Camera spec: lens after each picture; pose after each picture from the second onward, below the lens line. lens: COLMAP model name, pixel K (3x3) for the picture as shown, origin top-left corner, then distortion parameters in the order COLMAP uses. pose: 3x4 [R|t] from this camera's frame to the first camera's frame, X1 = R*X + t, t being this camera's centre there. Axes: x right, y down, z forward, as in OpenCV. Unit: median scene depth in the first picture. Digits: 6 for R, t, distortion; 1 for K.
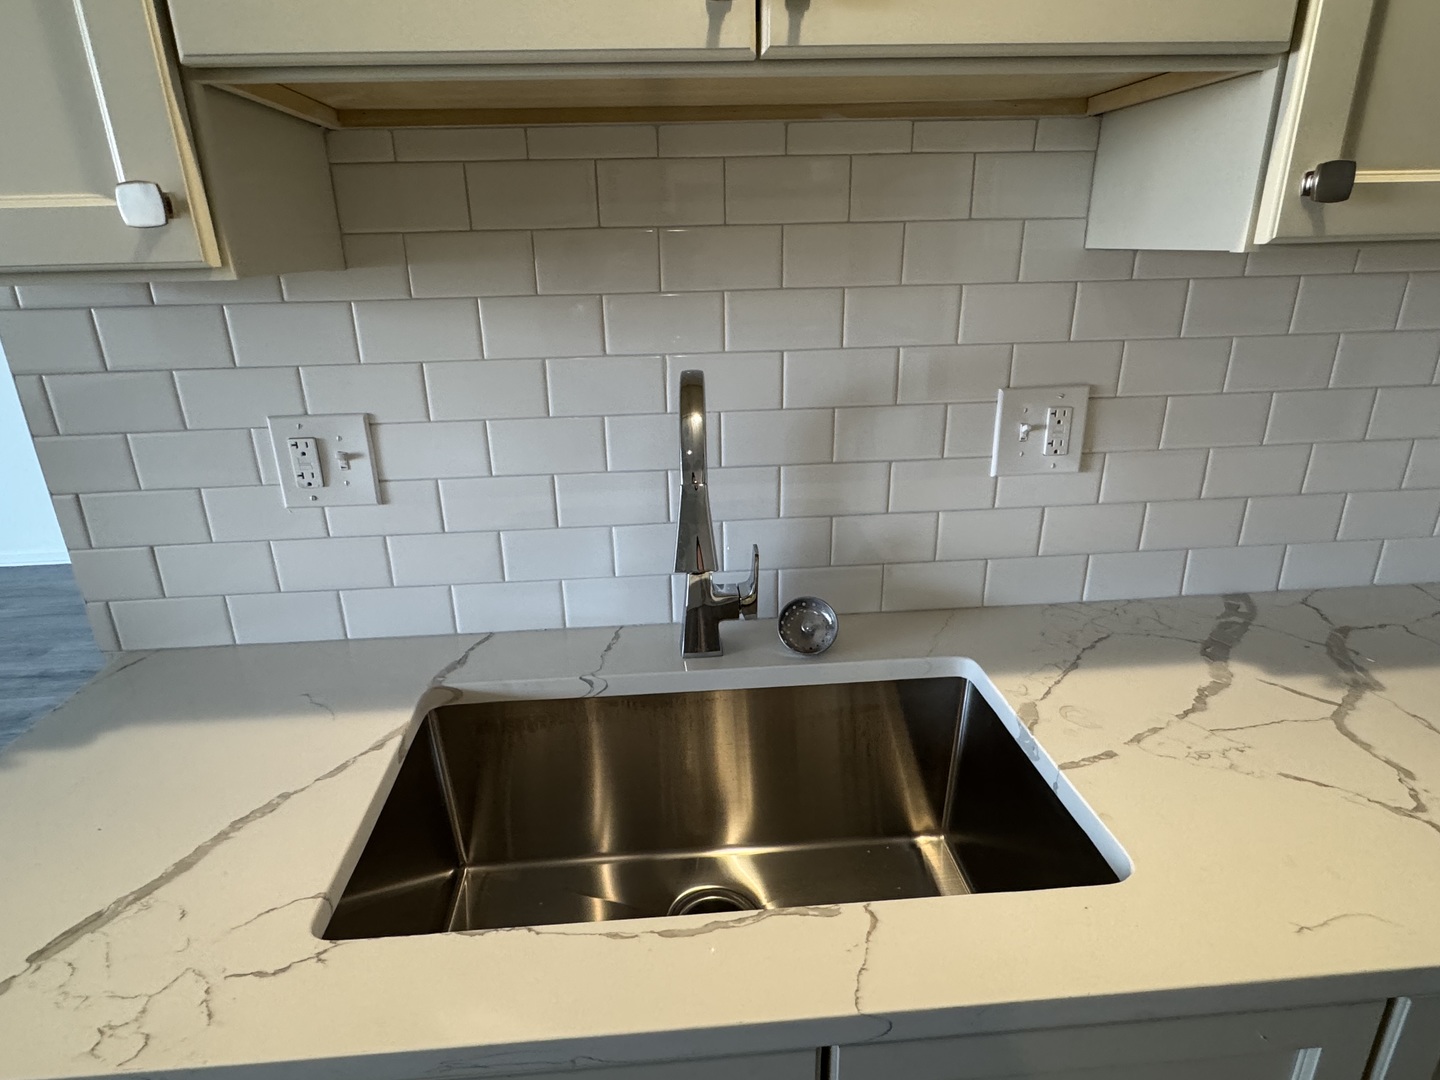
lens RADIAL K [[807.8, 0, 705.5], [0, 807.8, 539.0], [0, 0, 1]] dist [-0.004168, 0.000724]
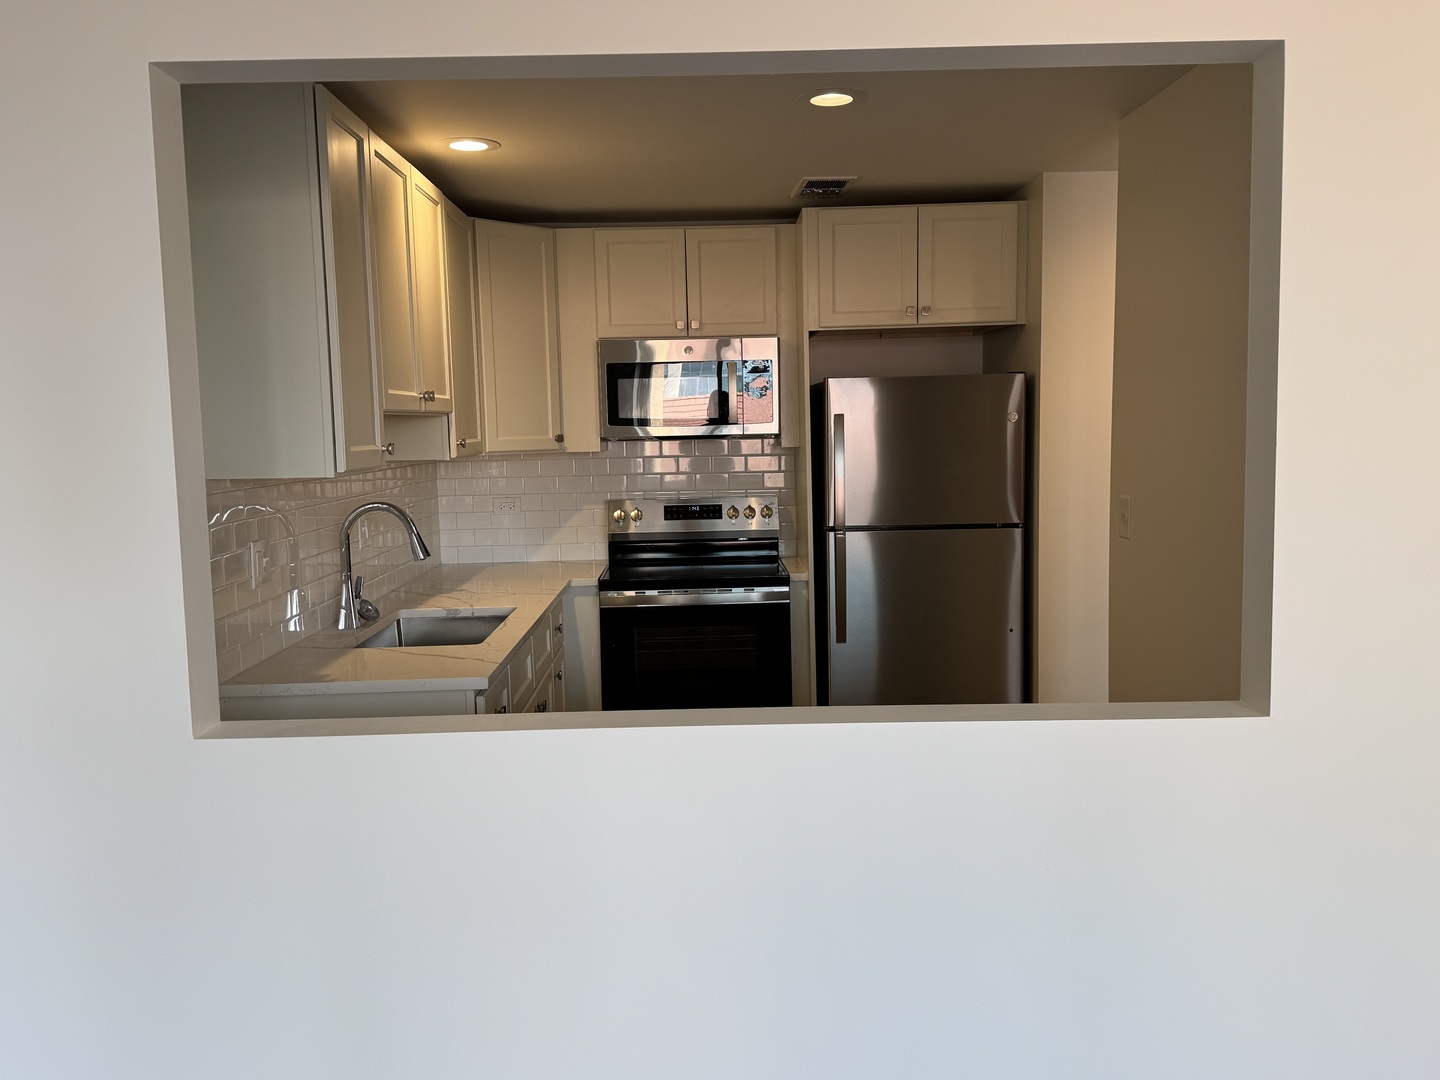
lens RADIAL K [[1178.0, 0, 724.2], [0, 1178.0, 545.4], [0, 0, 1]] dist [0.119042, 0.000008]
pose [[0.053779, -0.082000, 0.995180, -3.507794], [0.365754, 0.928978, 0.056780, 0.122913], [-0.929157, 0.360937, 0.079951, -0.356398]]
